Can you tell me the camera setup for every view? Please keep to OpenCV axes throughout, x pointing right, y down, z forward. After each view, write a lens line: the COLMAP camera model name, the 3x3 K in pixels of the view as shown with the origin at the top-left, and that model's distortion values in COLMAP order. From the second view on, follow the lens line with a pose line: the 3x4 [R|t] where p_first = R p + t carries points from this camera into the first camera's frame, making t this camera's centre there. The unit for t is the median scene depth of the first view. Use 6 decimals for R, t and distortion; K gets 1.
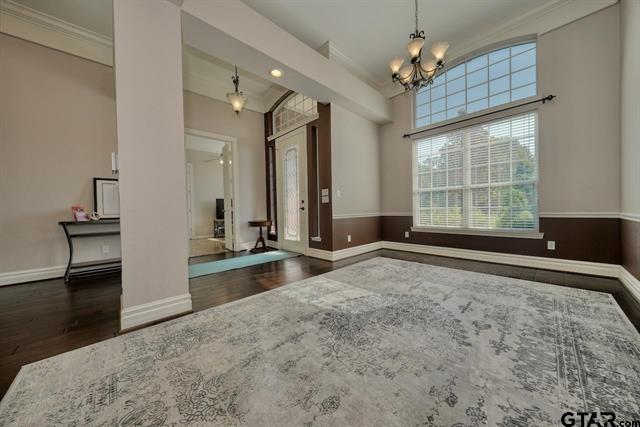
lens RADIAL K [[216.7, 0, 321.5], [0, 216.7, 212.1], [0, 0, 1]] dist [-0.001600, 0.000273]
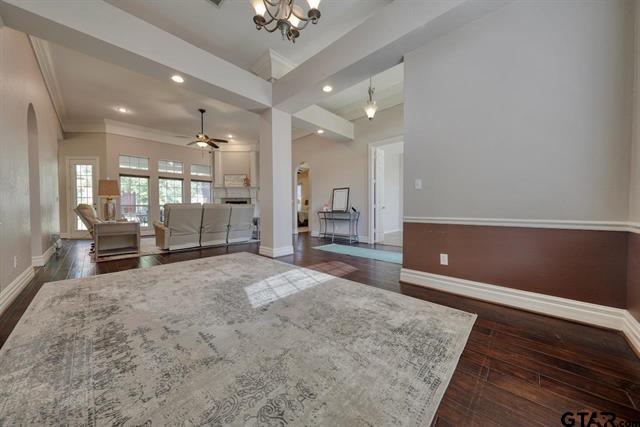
lens RADIAL K [[216.7, 0, 321.5], [0, 216.7, 212.1], [0, 0, 1]] dist [-0.001600, 0.000273]
pose [[0.056138, 0.039959, -0.997623, 1.522344], [-0.009893, 0.999172, 0.039464, -0.052651], [0.998374, 0.007654, 0.056487, 1.435347]]
